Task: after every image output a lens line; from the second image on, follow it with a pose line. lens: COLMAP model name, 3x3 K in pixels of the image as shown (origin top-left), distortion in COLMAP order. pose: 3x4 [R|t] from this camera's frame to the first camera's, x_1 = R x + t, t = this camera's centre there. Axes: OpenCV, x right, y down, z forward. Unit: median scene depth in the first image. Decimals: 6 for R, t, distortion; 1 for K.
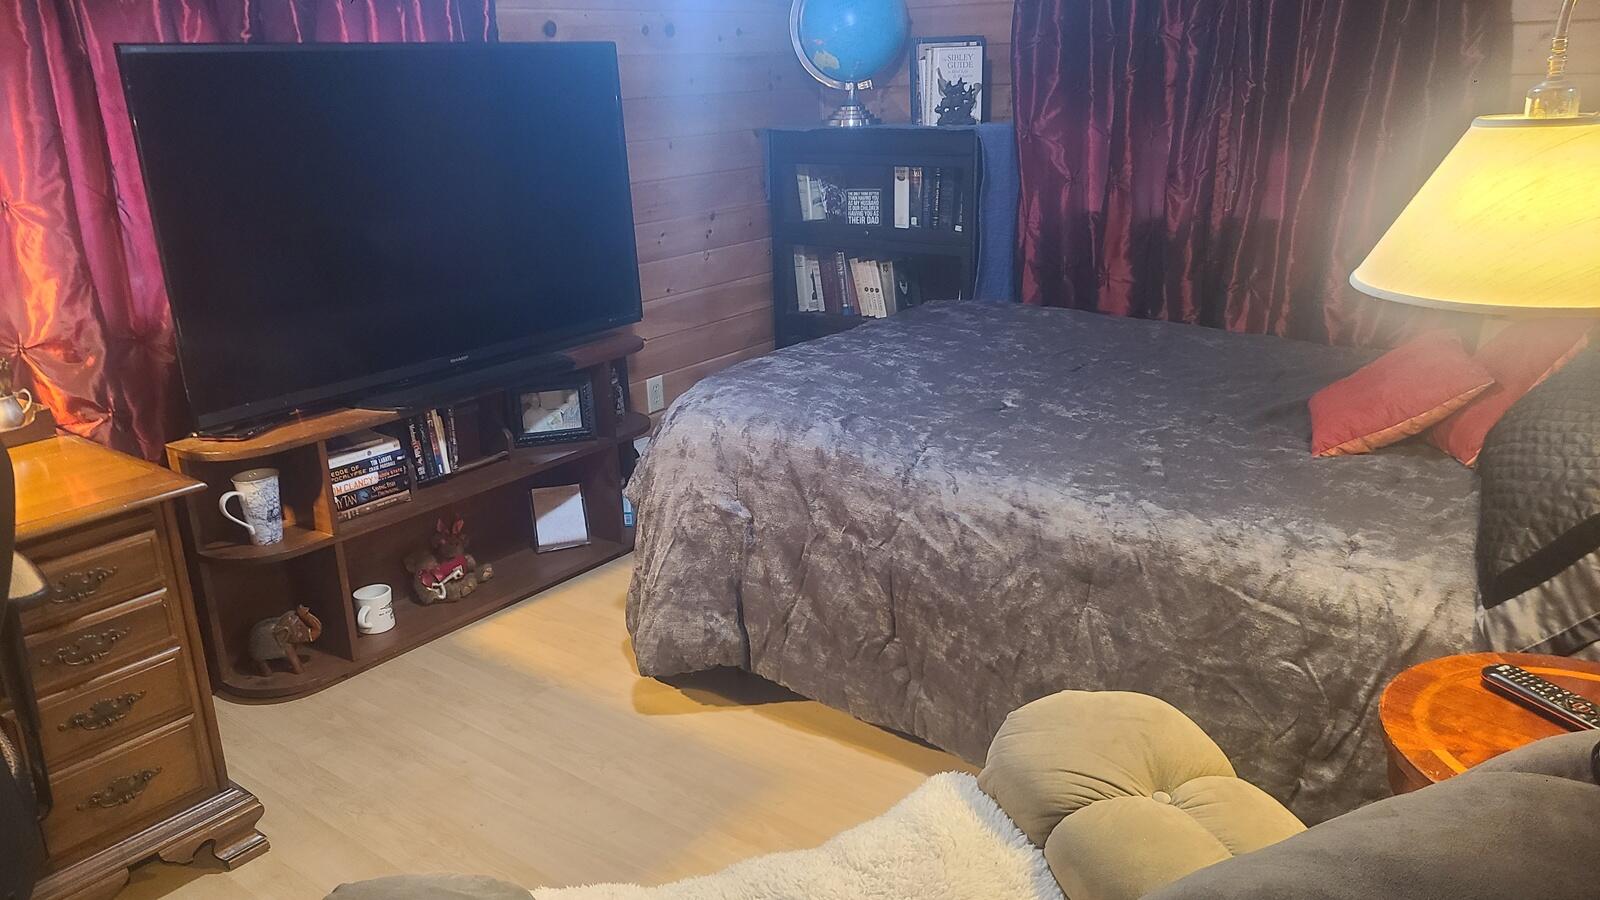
lens RADIAL K [[1204.4, 0, 800.4], [0, 1204.4, 448.8], [0, 0, 1]] dist [0.063164, -0.044899]
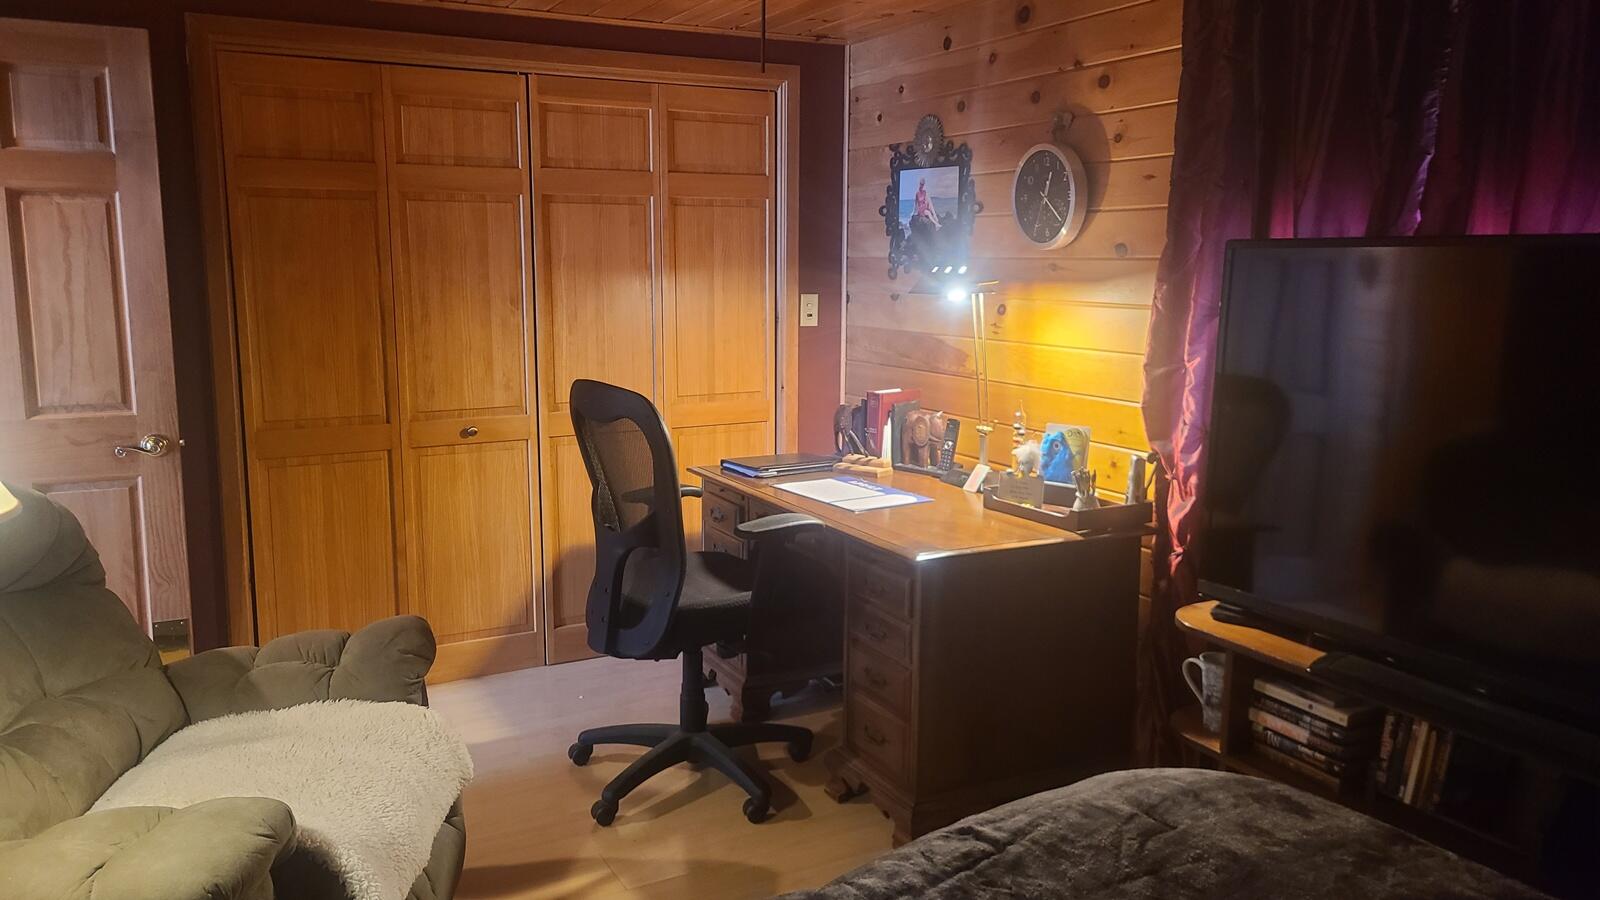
lens RADIAL K [[1204.4, 0, 800.4], [0, 1204.4, 448.1], [0, 0, 1]] dist [0.063164, -0.044899]
pose [[-0.402164, 0.171726, -0.899319, 0.514819], [-0.277330, 0.913259, 0.298406, -0.314151], [0.872555, 0.369417, -0.319655, 0.899300]]
